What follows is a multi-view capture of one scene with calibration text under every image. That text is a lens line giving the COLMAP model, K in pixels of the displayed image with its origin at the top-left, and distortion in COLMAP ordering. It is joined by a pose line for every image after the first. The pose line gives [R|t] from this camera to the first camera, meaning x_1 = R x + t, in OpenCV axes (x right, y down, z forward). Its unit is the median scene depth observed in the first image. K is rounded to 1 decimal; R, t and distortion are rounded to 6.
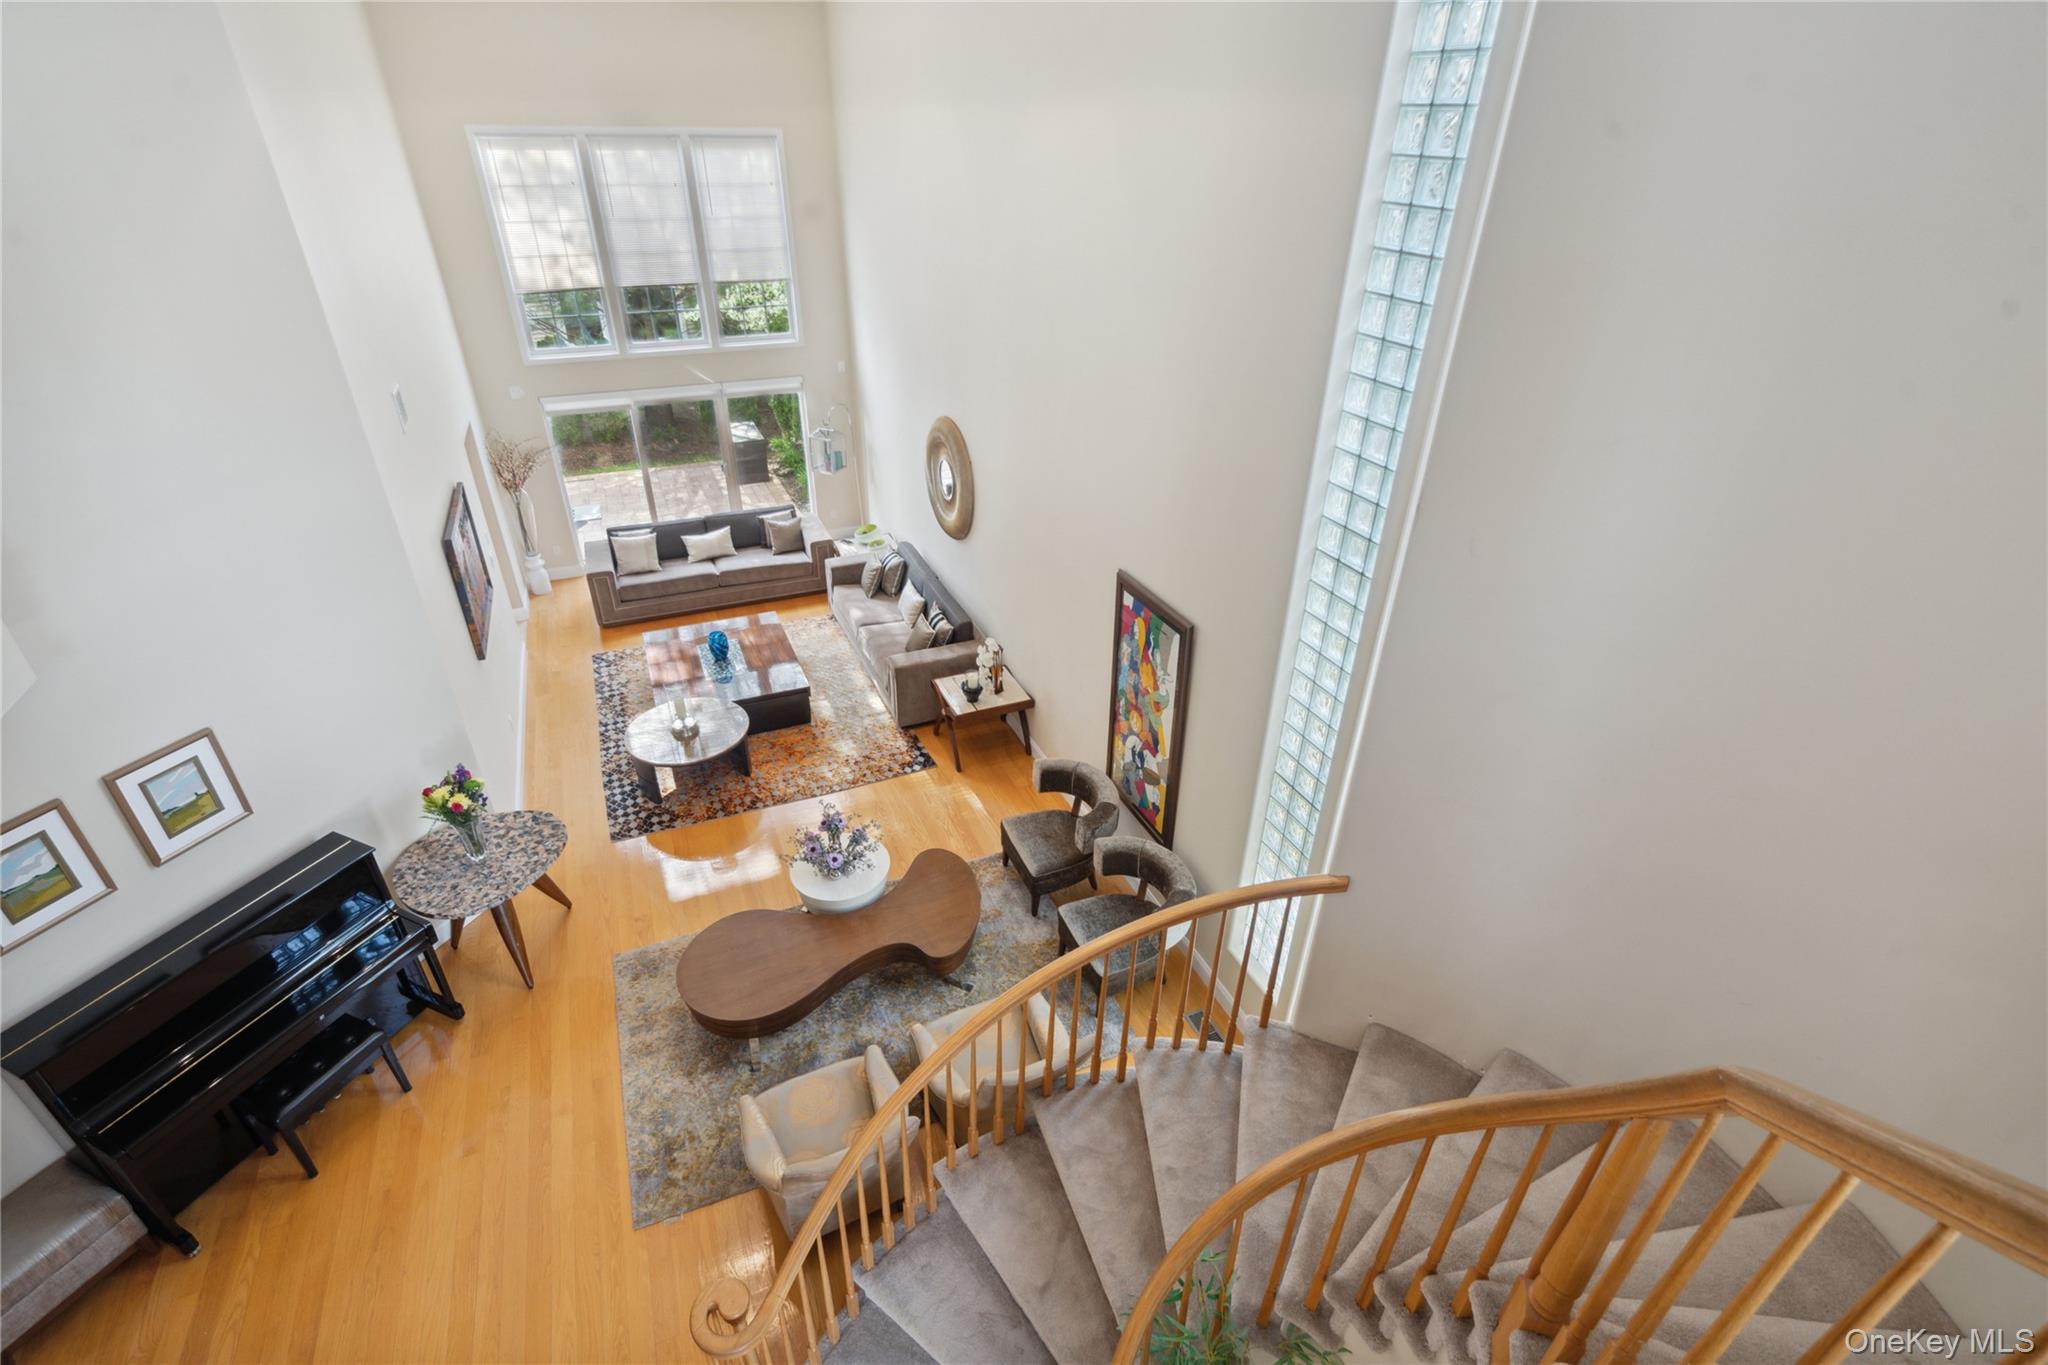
lens RADIAL K [[941.2, 0, 1012.9], [0, 941.2, 691.2], [0, 0, 1]] dist [0.001554, 0.000661]
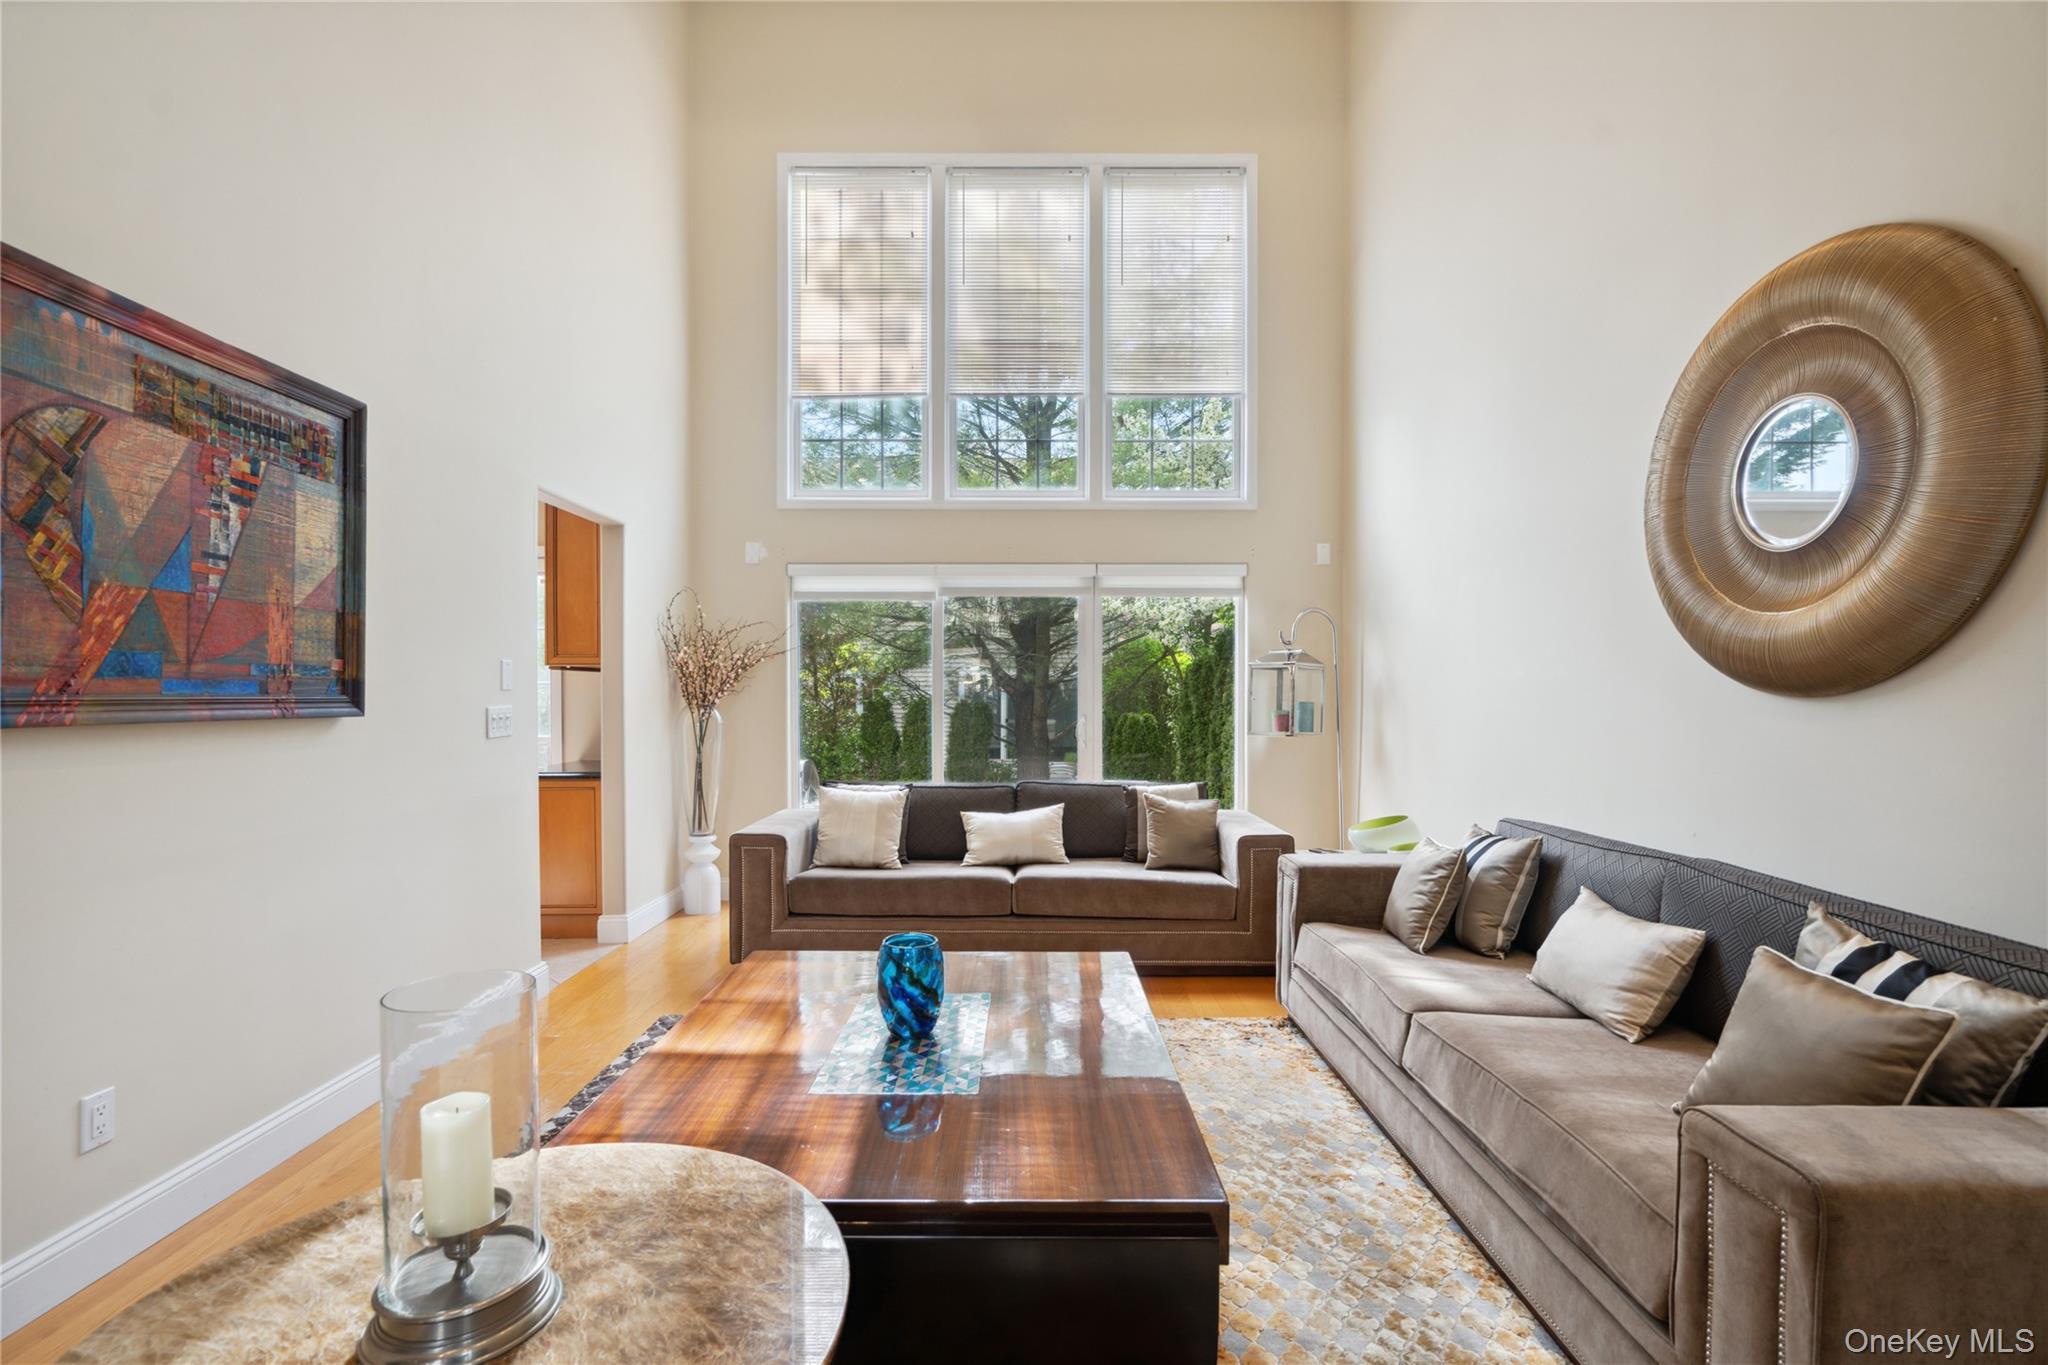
lens RADIAL K [[941.2, 0, 1012.9], [0, 941.2, 691.2], [0, 0, 1]] dist [0.001554, 0.000661]
pose [[0.916035, -0.010228, -0.400967, -0.145857], [-0.202587, 0.850993, -0.484530, 0.006690], [0.346176, 0.525078, 0.777467, 0.637593]]
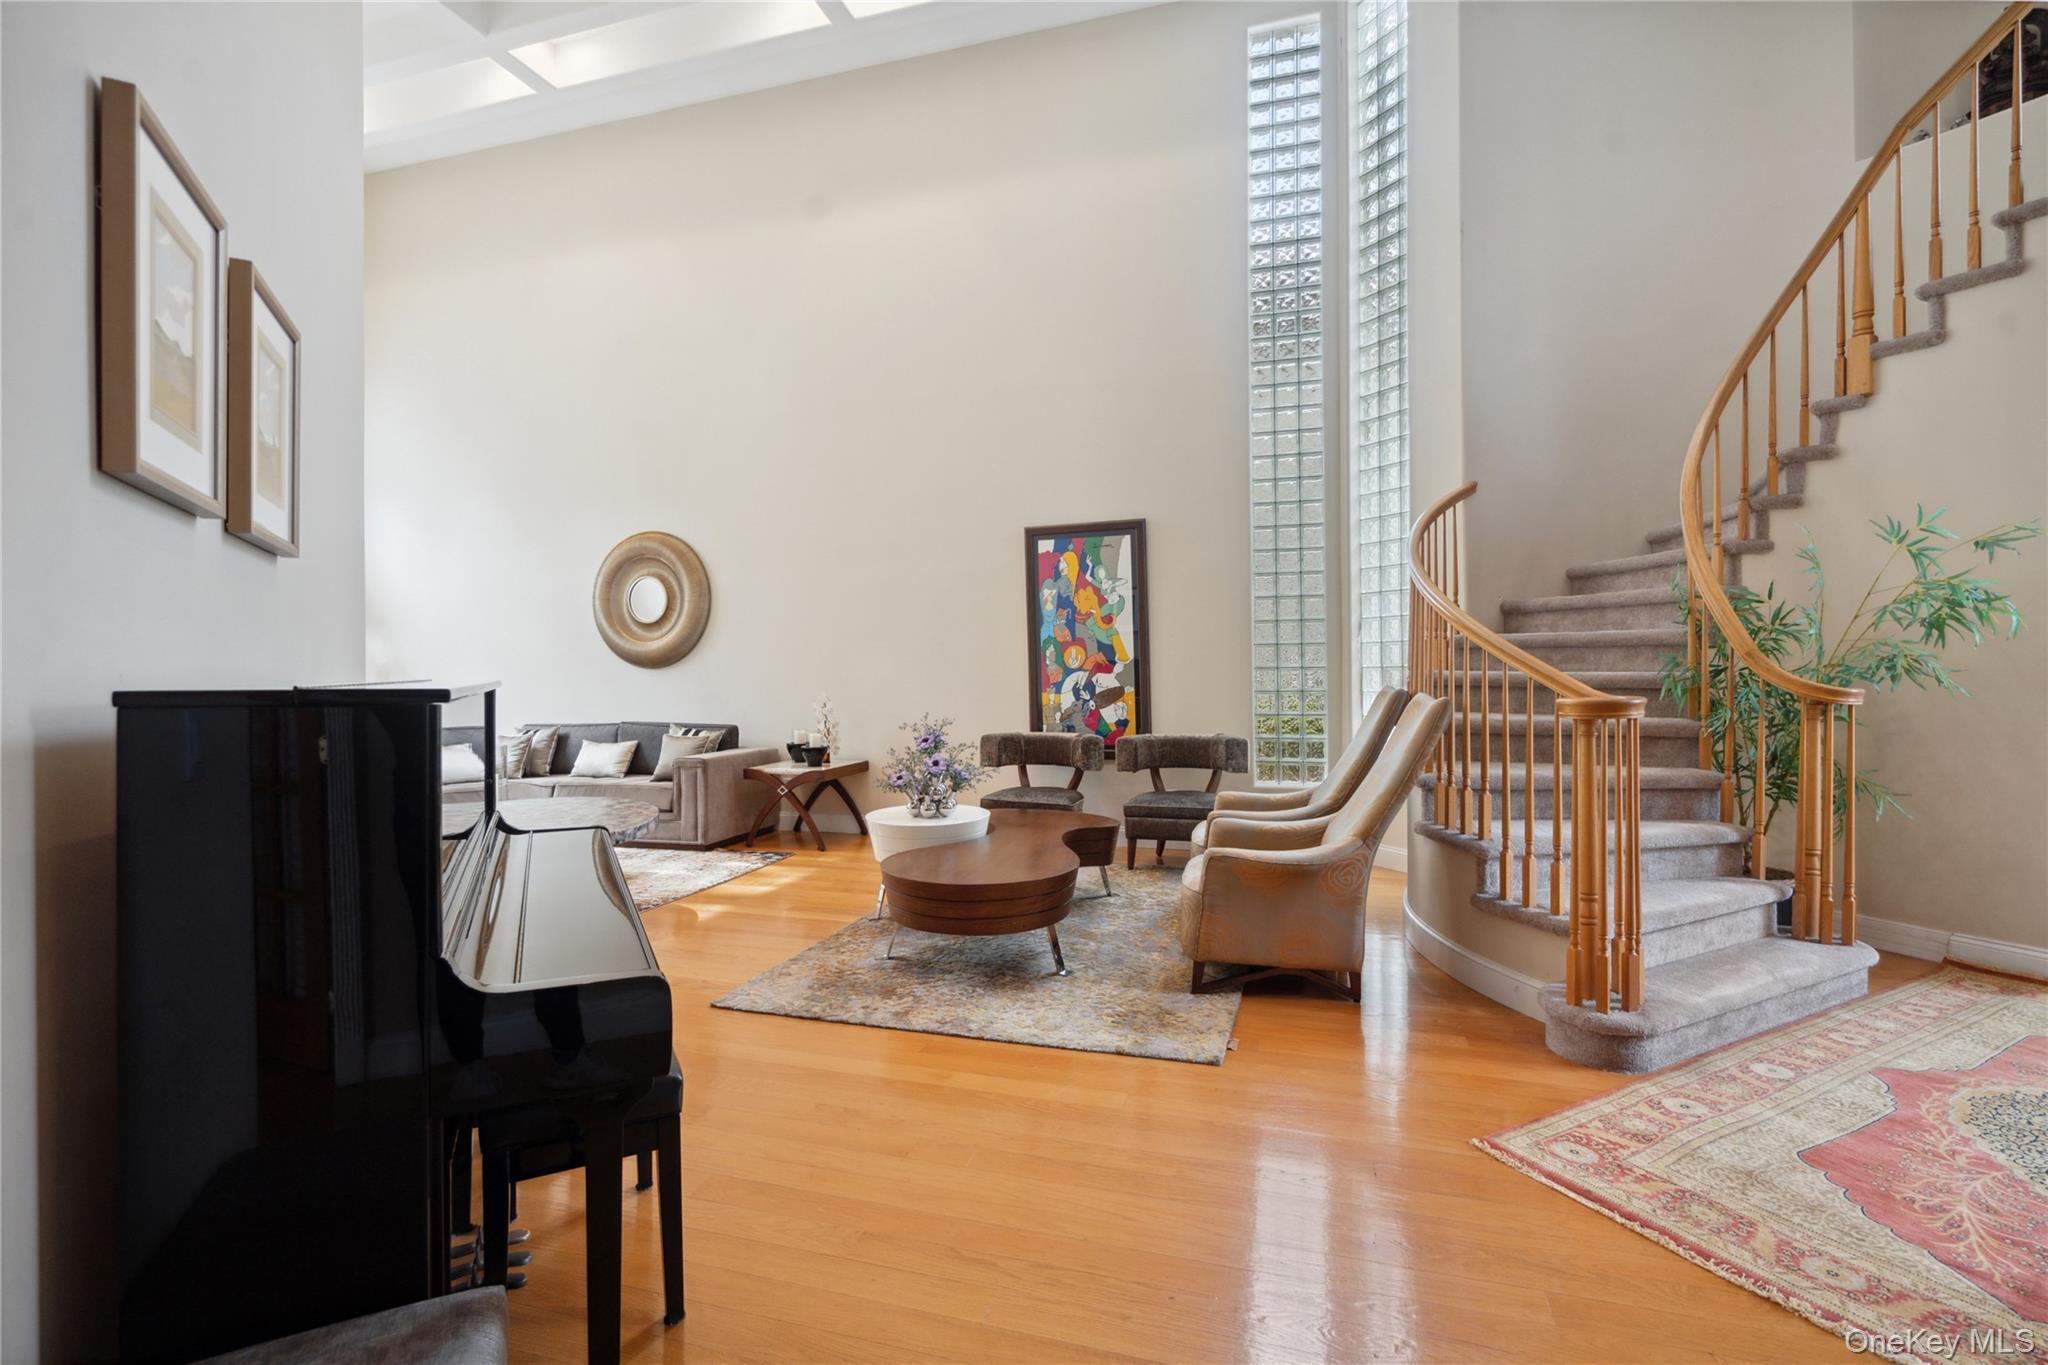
lens RADIAL K [[941.2, 0, 1012.9], [0, 941.2, 691.2], [0, 0, 1]] dist [0.001554, 0.000661]
pose [[0.647453, -0.019534, 0.761855, -0.454977], [0.409904, 0.851684, -0.326515, 0.239768], [-0.642482, 0.523691, 0.559433, 0.280948]]
